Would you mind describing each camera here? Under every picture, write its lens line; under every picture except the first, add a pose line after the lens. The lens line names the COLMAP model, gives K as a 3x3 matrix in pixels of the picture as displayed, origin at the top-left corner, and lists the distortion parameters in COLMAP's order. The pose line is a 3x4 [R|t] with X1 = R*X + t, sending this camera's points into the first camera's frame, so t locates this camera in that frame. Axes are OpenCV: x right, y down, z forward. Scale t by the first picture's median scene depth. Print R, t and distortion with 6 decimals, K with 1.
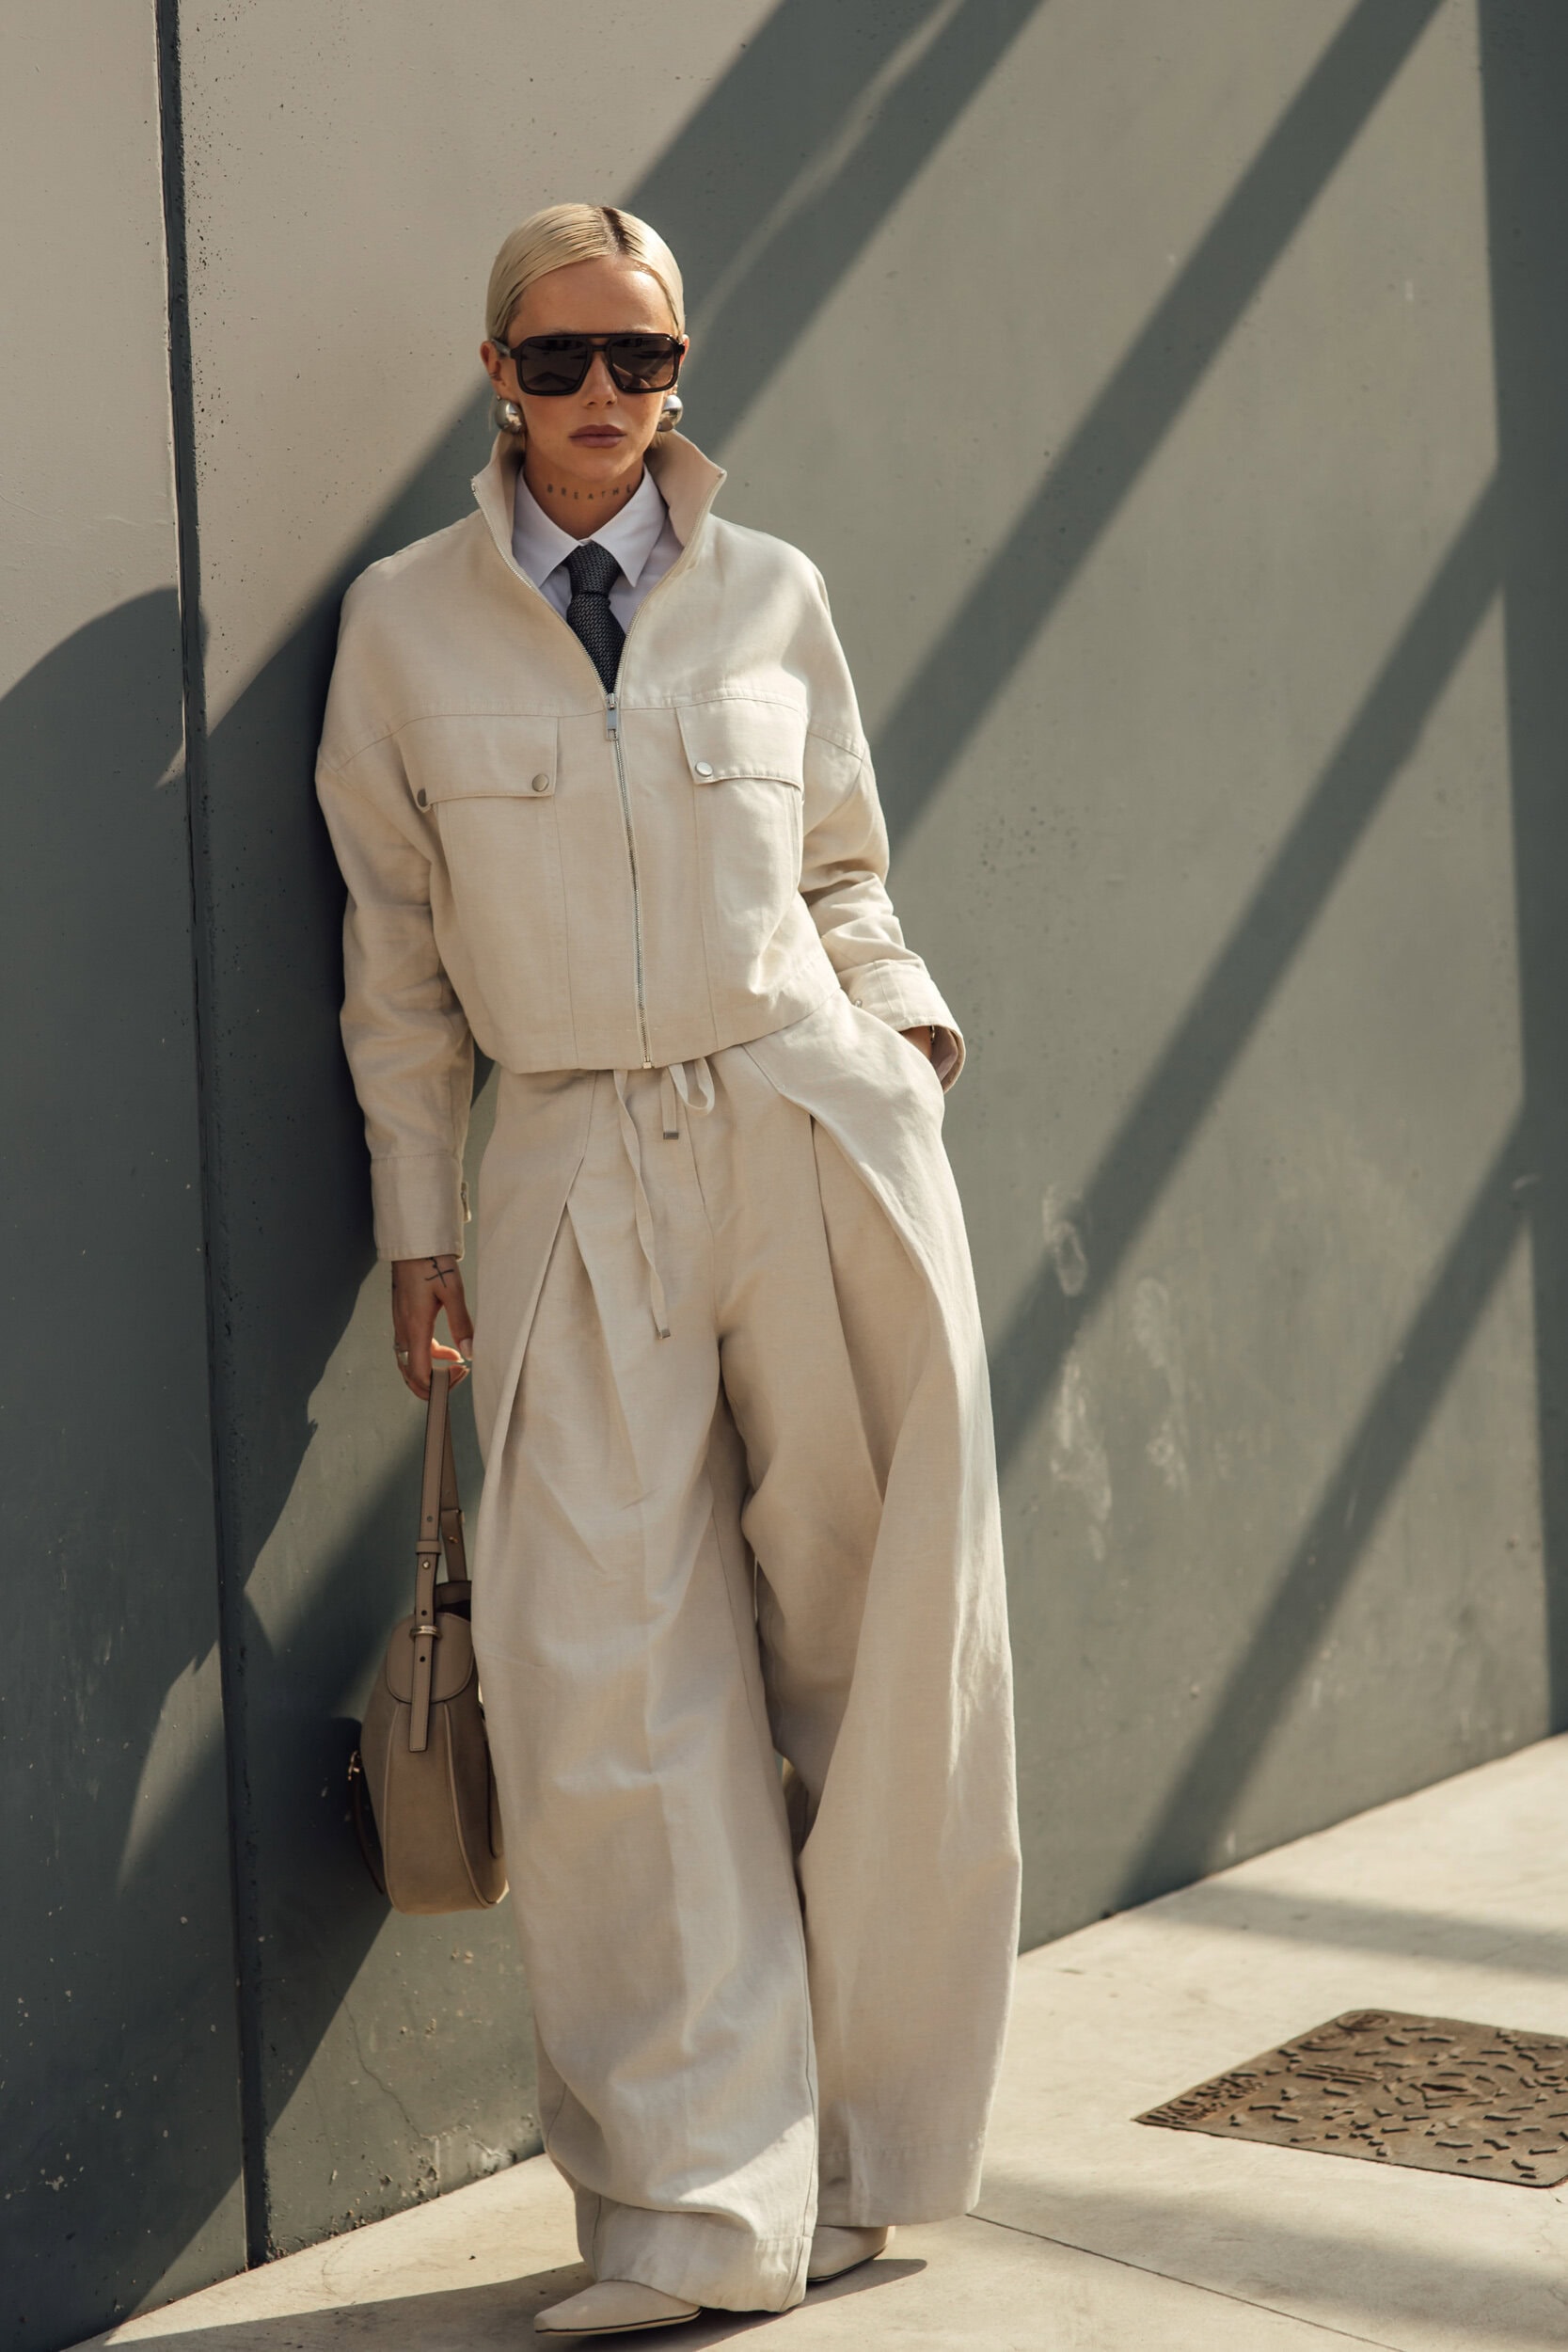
lens RADIAL K [[4562.0, 0, 784.0], [0, 4562.0, 1176.0], [0, 0, 1]] dist [0.301099, -2.186815]
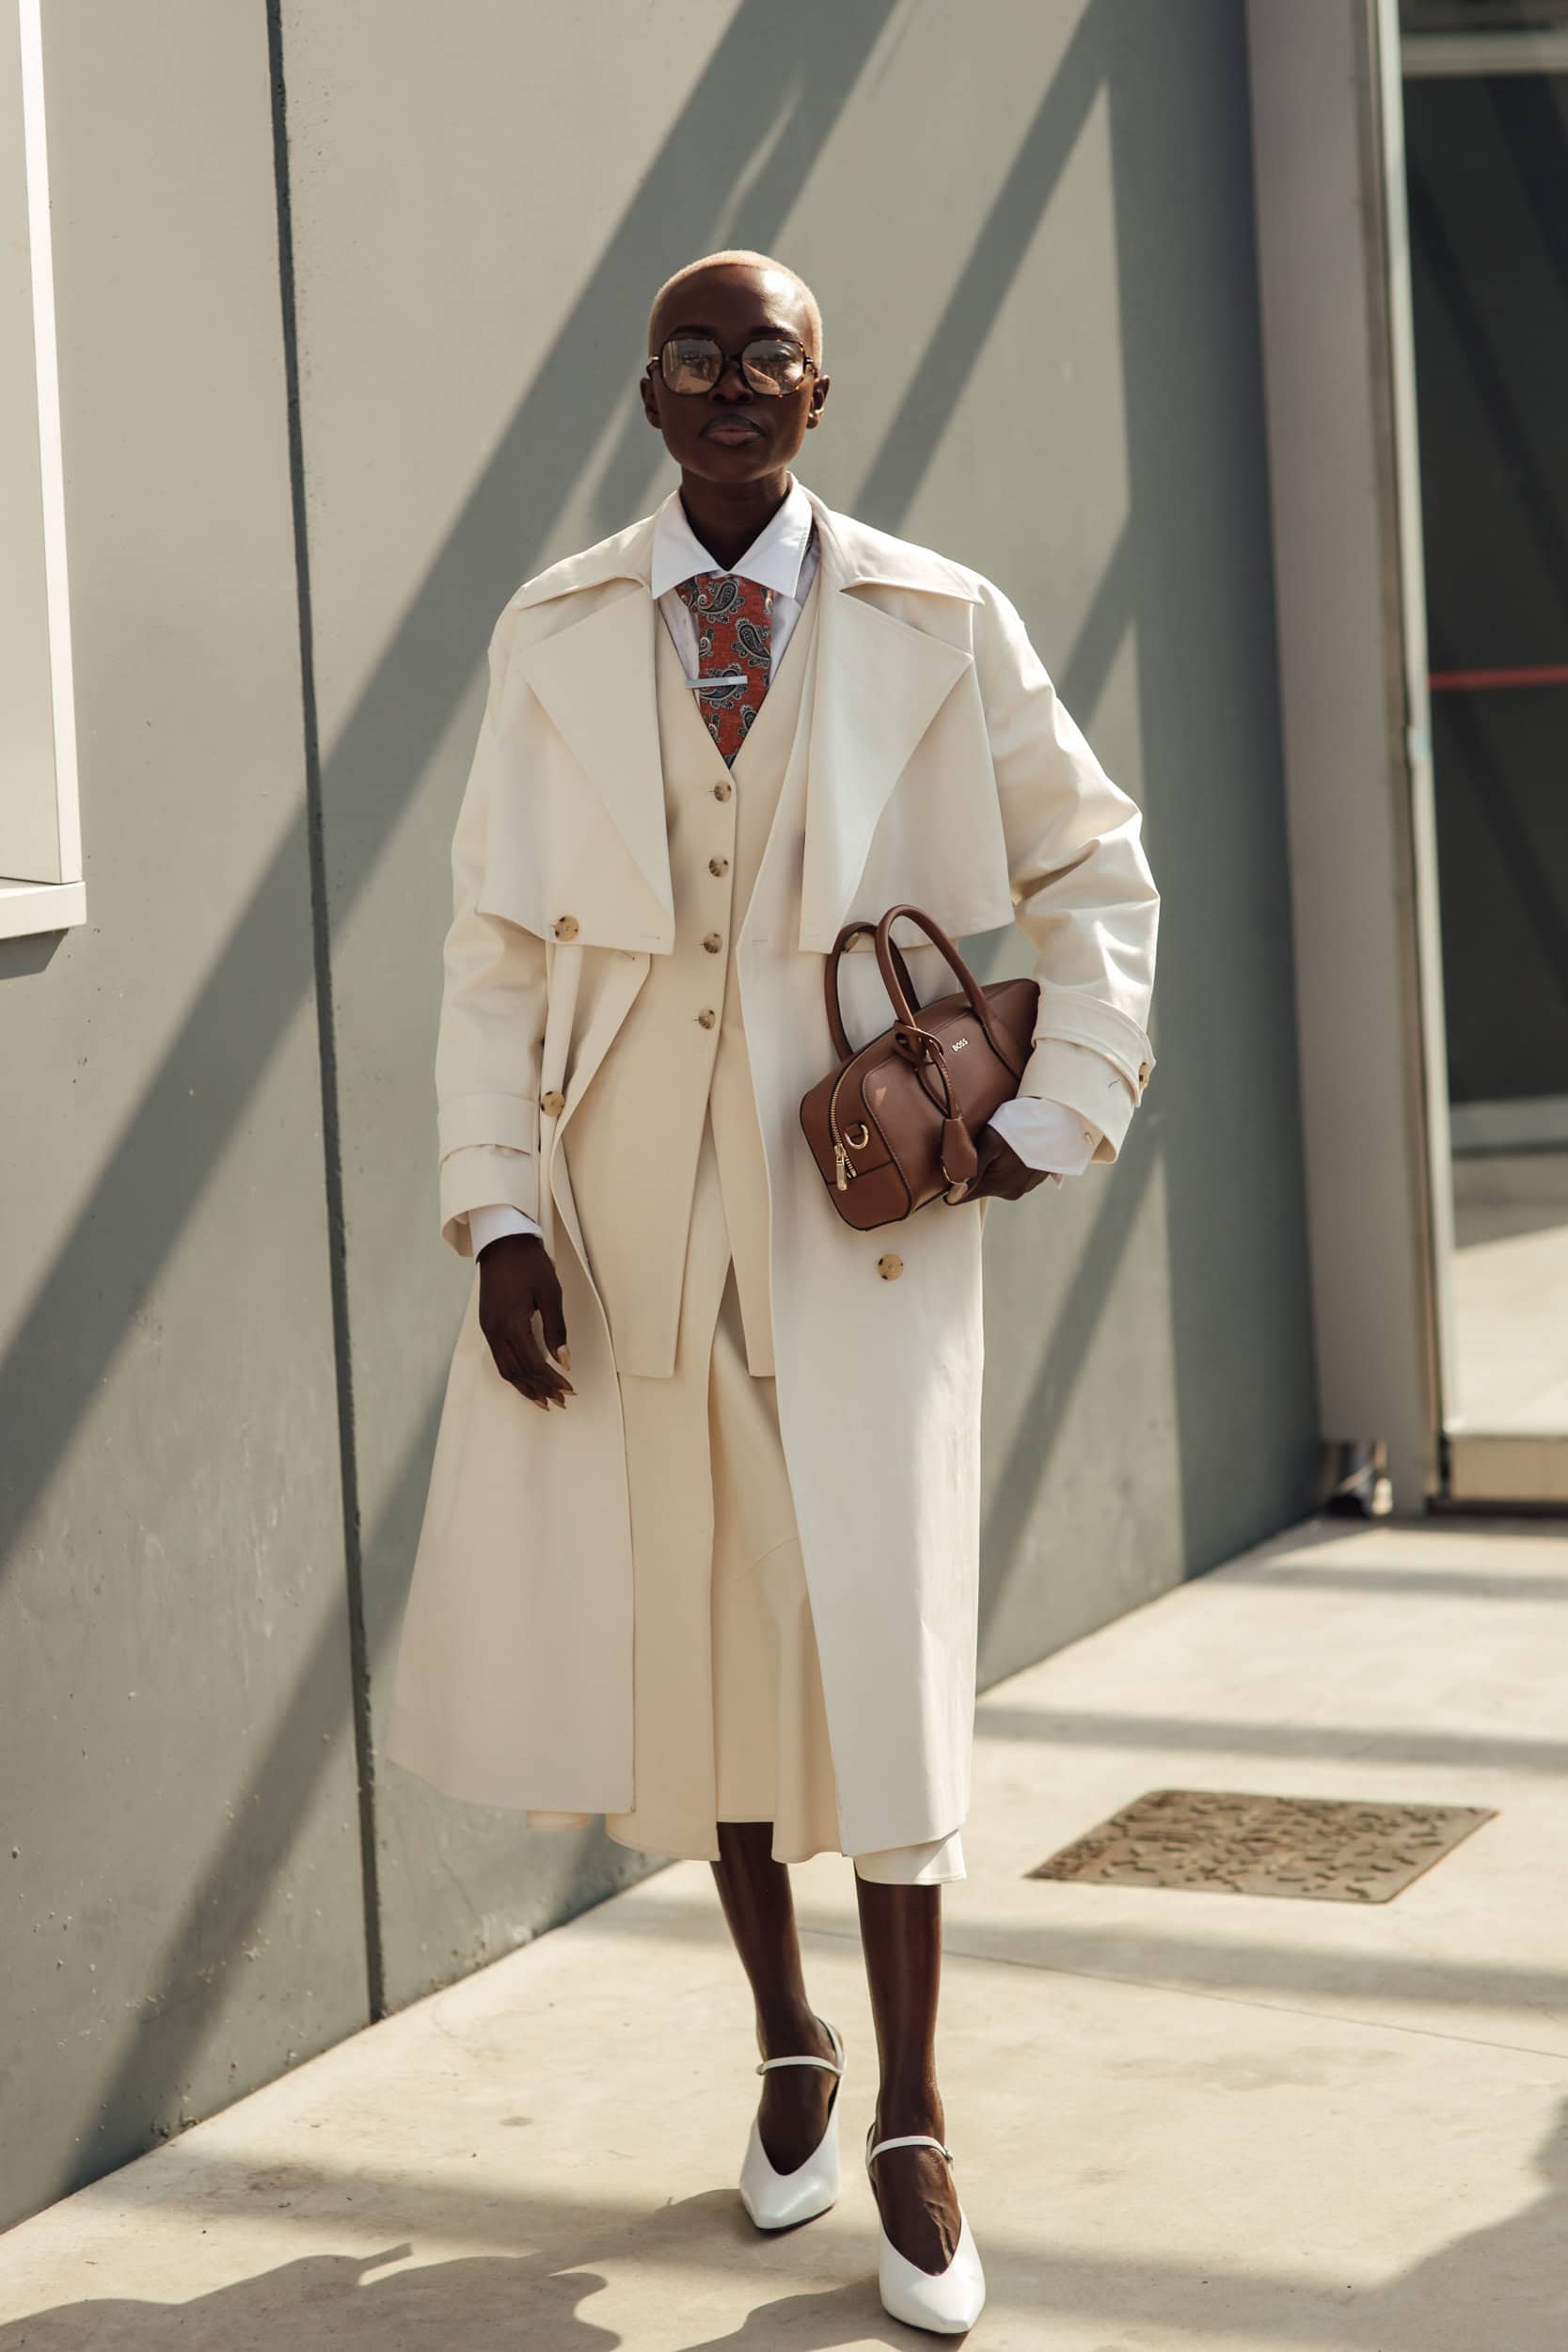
lens RADIAL K [[4562.0, 0, 784.0], [0, 4562.0, 1176.0], [0, 0, 1]] dist [0.301099, -2.186815]
pose [[0.980895, -0.023267, 0.193142, -0.223597], [0.021990, 0.999720, 0.008753, 0.004774], [-0.193291, -0.004339, 0.981132, -0.197762]]
